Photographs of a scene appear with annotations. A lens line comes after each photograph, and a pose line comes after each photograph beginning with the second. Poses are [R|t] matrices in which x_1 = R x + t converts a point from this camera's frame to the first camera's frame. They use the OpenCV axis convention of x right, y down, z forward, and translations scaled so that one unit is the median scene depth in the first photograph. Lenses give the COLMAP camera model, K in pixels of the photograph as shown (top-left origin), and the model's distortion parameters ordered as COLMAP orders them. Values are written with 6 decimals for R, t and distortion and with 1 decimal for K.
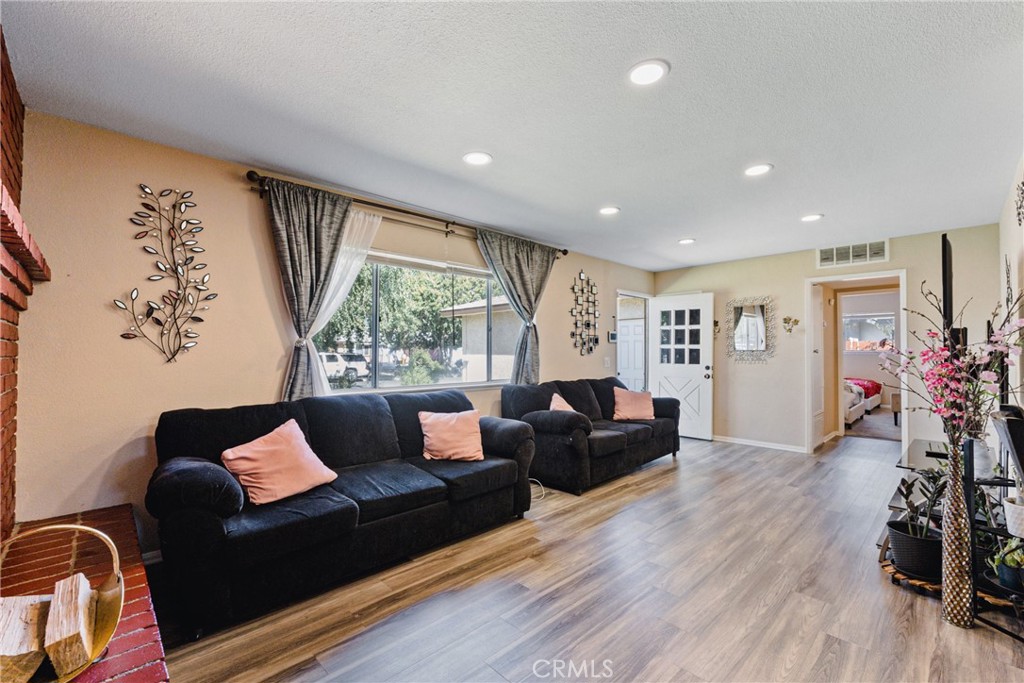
lens RADIAL K [[440.2, 0, 514.8], [0, 440.2, 344.7], [0, 0, 1]] dist [-0.005598, -0.000235]
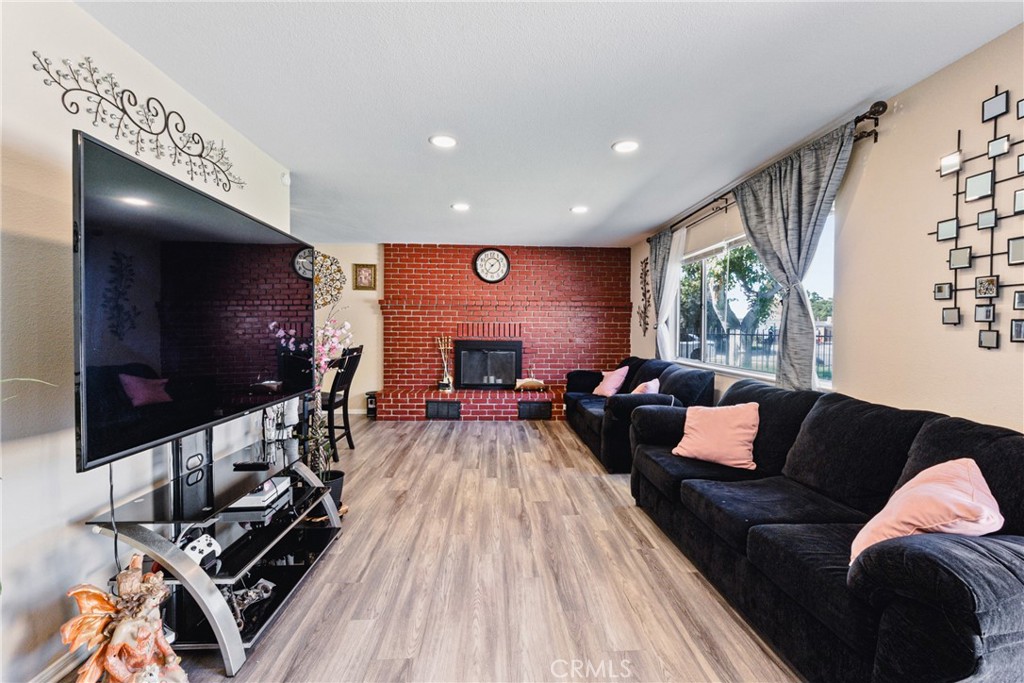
lens RADIAL K [[440.2, 0, 513.9], [0, 440.2, 339.0], [0, 0, 1]] dist [-0.005598, -0.000235]
pose [[-0.668195, 0.012426, -0.743882, 1.156564], [0.005323, 0.999915, 0.011921, 0.019941], [0.743967, 0.004006, -0.668205, 1.739190]]
